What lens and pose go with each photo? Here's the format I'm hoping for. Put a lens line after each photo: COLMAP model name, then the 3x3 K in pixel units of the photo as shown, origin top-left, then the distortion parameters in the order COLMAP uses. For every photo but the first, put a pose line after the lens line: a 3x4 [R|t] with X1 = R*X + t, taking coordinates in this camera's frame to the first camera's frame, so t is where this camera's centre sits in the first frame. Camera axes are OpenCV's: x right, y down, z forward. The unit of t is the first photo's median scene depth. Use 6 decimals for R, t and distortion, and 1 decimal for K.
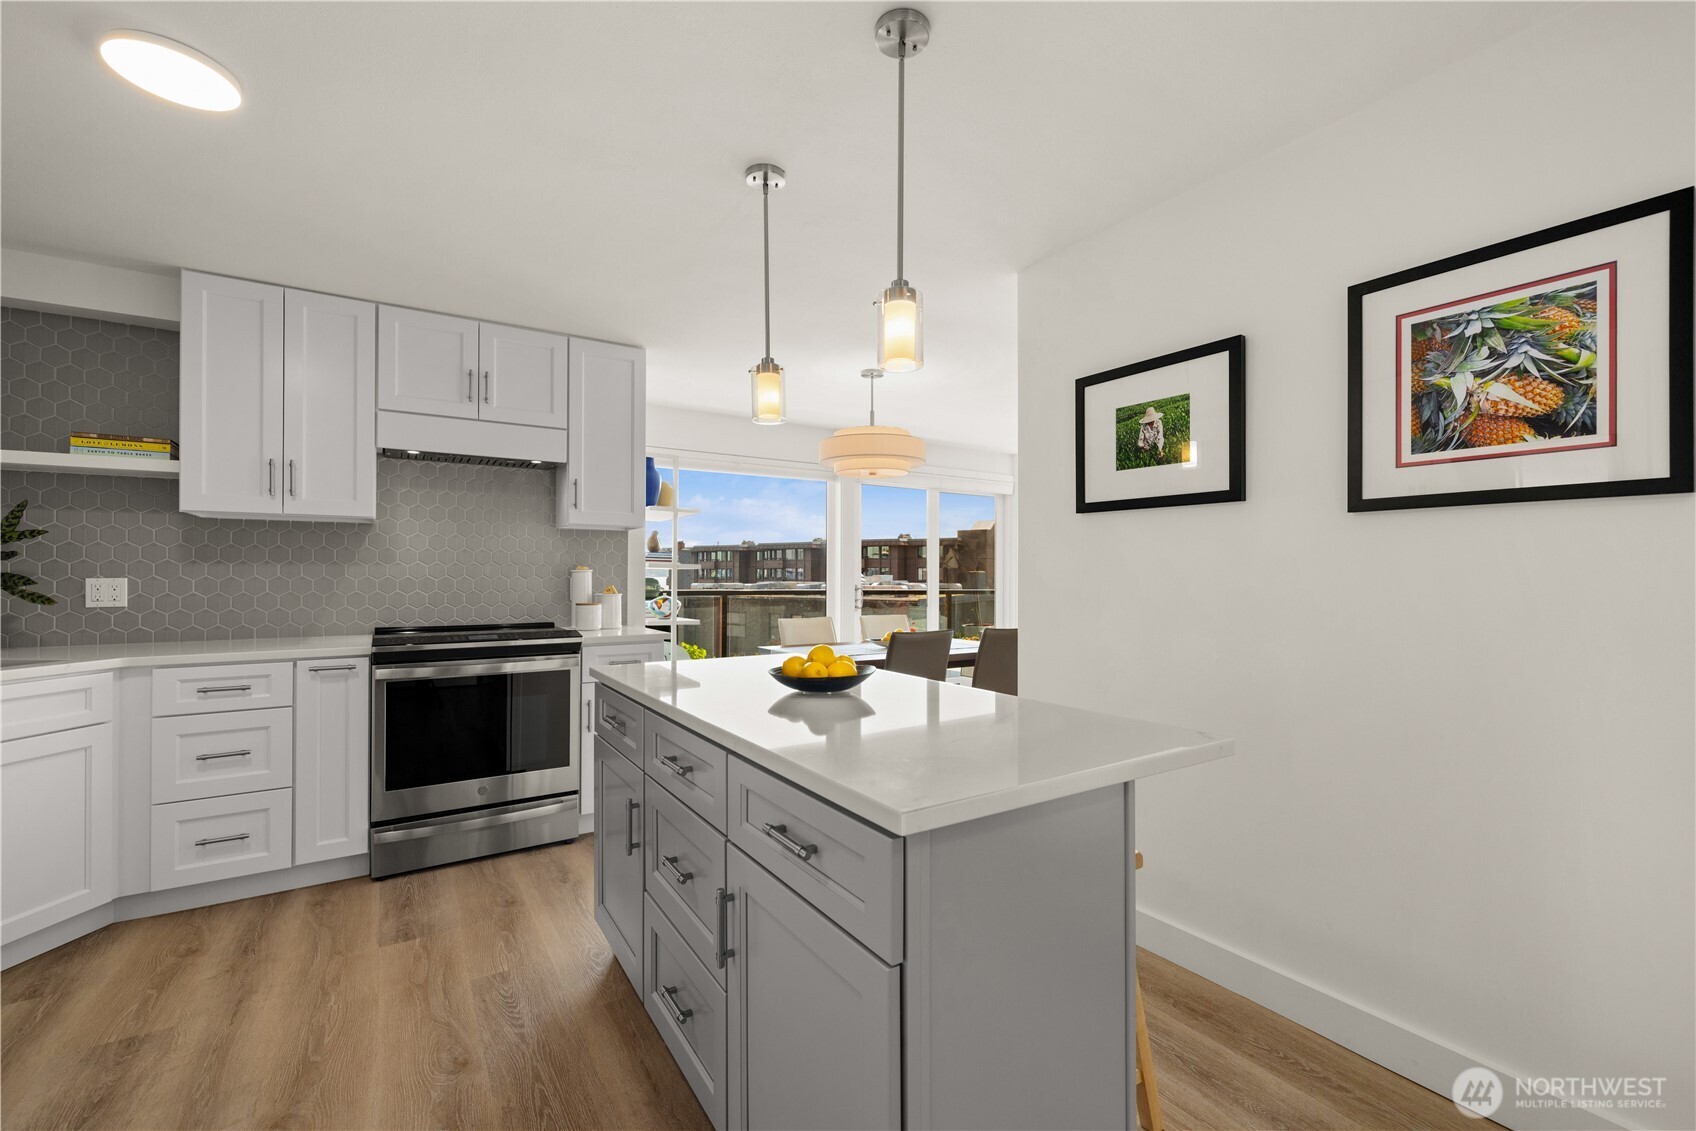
lens RADIAL K [[712.5, 0, 855.1], [0, 712.5, 569.9], [0, 0, 1]] dist [0.002478, -0.000717]
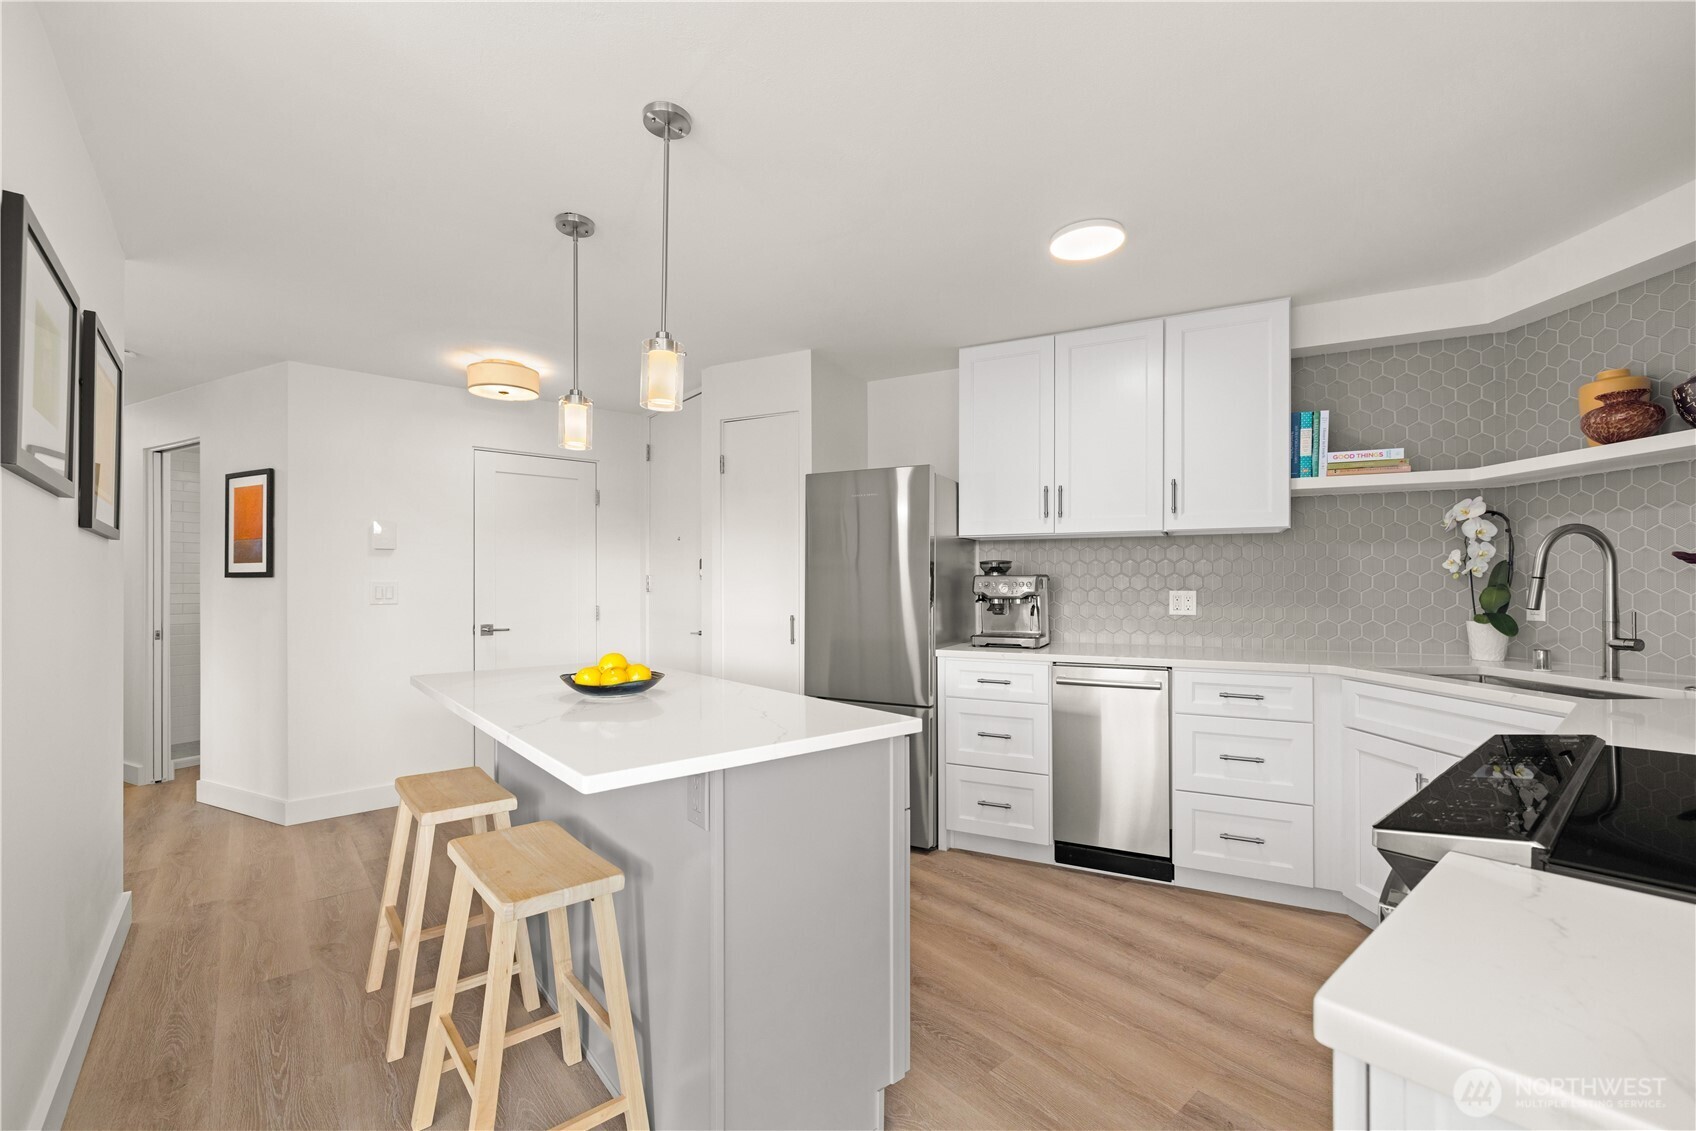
lens RADIAL K [[712.5, 0, 851.2], [0, 712.5, 579.9], [0, 0, 1]] dist [0.002478, -0.000717]
pose [[-0.992149, -0.003671, -0.125009, -0.204892], [-0.001353, 0.999826, -0.018623, 0.013986], [0.125055, -0.018308, -0.991981, 1.621227]]
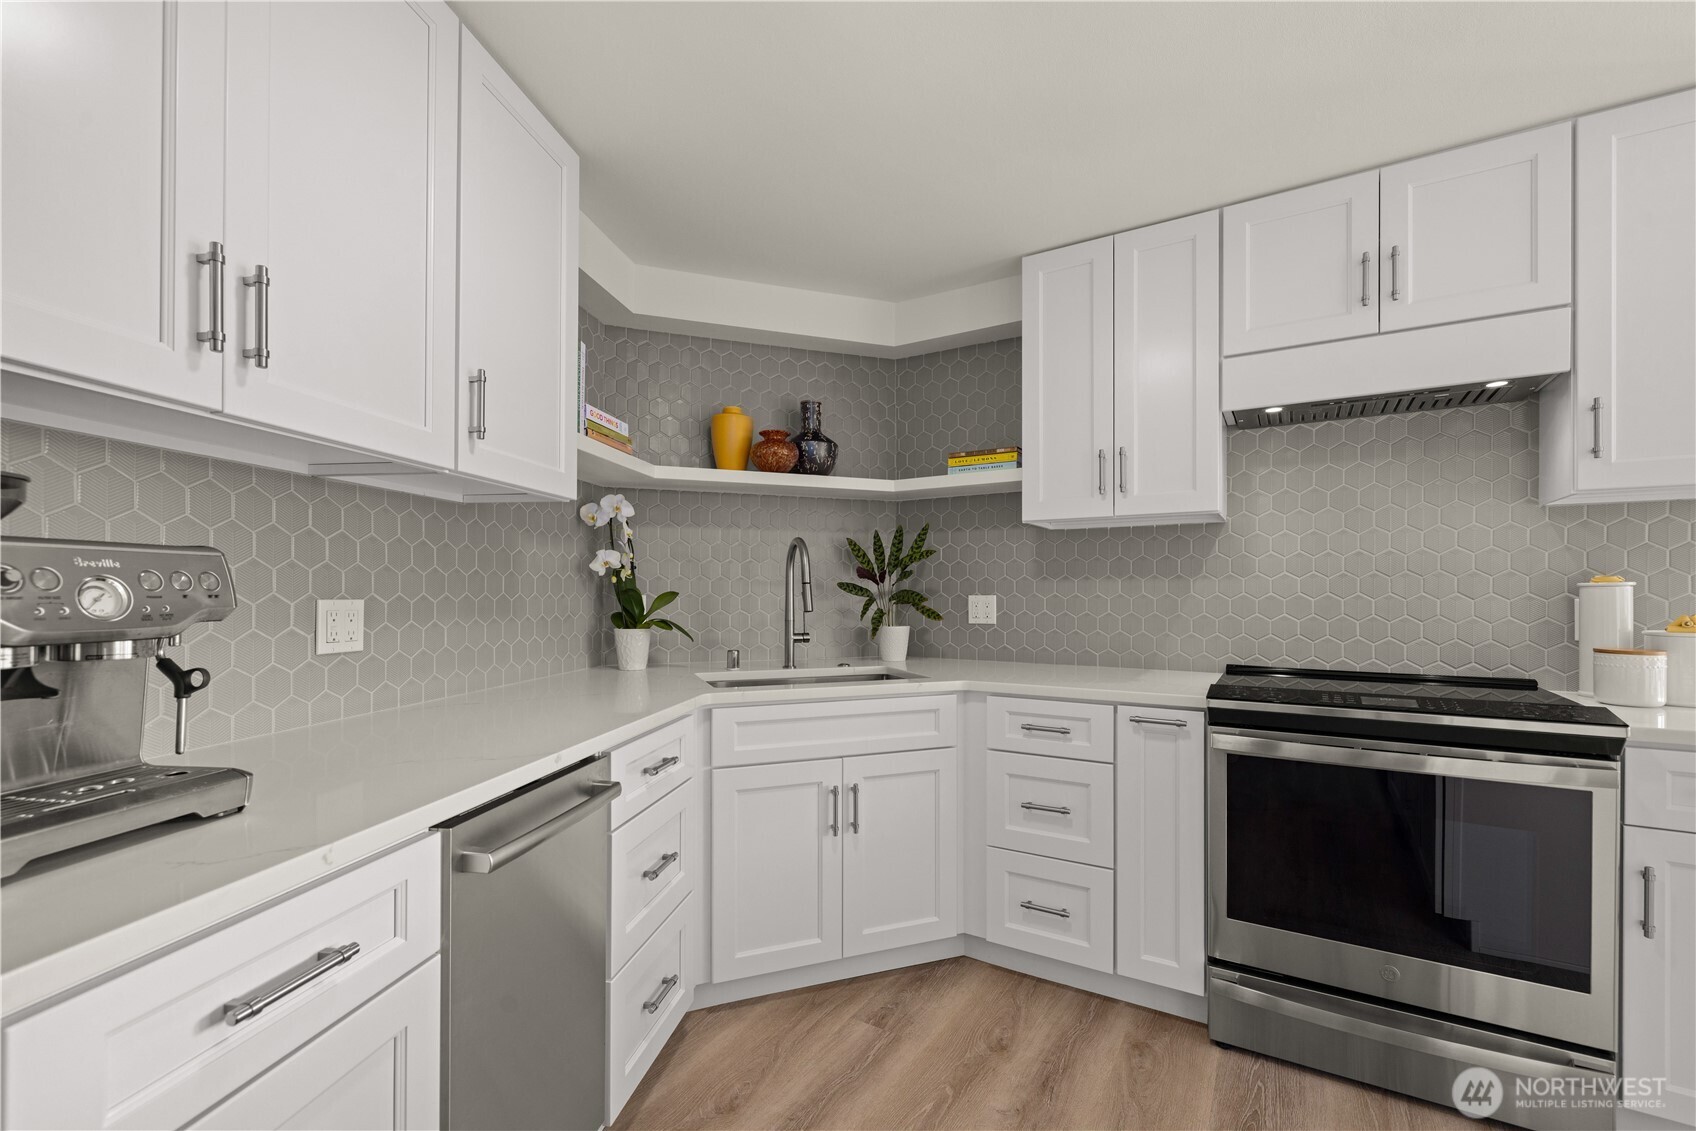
lens RADIAL K [[712.5, 0, 853.6], [0, 712.5, 593.0], [0, 0, 1]] dist [0.002478, -0.000717]
pose [[0.428759, 0.001573, -0.903417, -0.240572], [0.007243, 0.999960, 0.005179, 0.001796], [0.903390, -0.008764, 0.428731, 0.467315]]
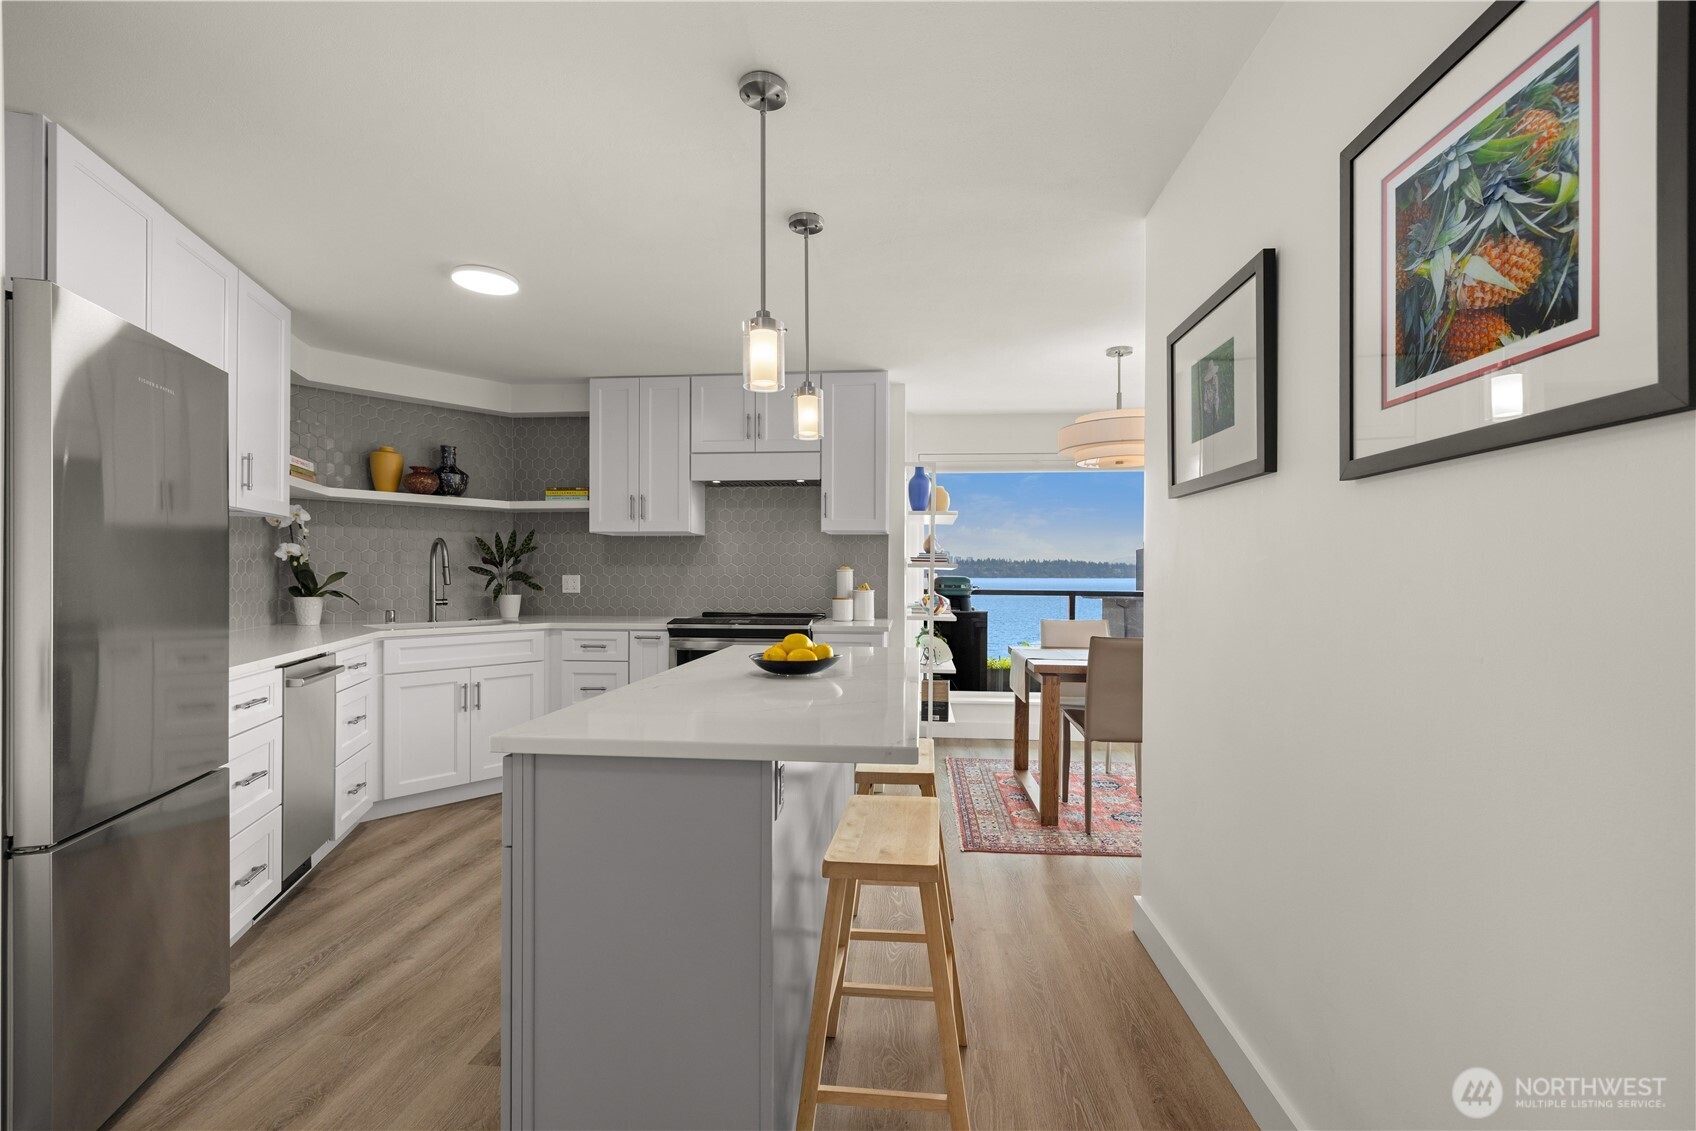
lens RADIAL K [[712.5, 0, 854.3], [0, 712.5, 574.3], [0, 0, 1]] dist [0.002478, -0.000717]
pose [[0.791817, 0.000701, -0.610759, 0.550696], [0.002807, 0.999985, 0.004787, 0.004392], [0.610753, -0.005505, 0.791802, 0.121110]]
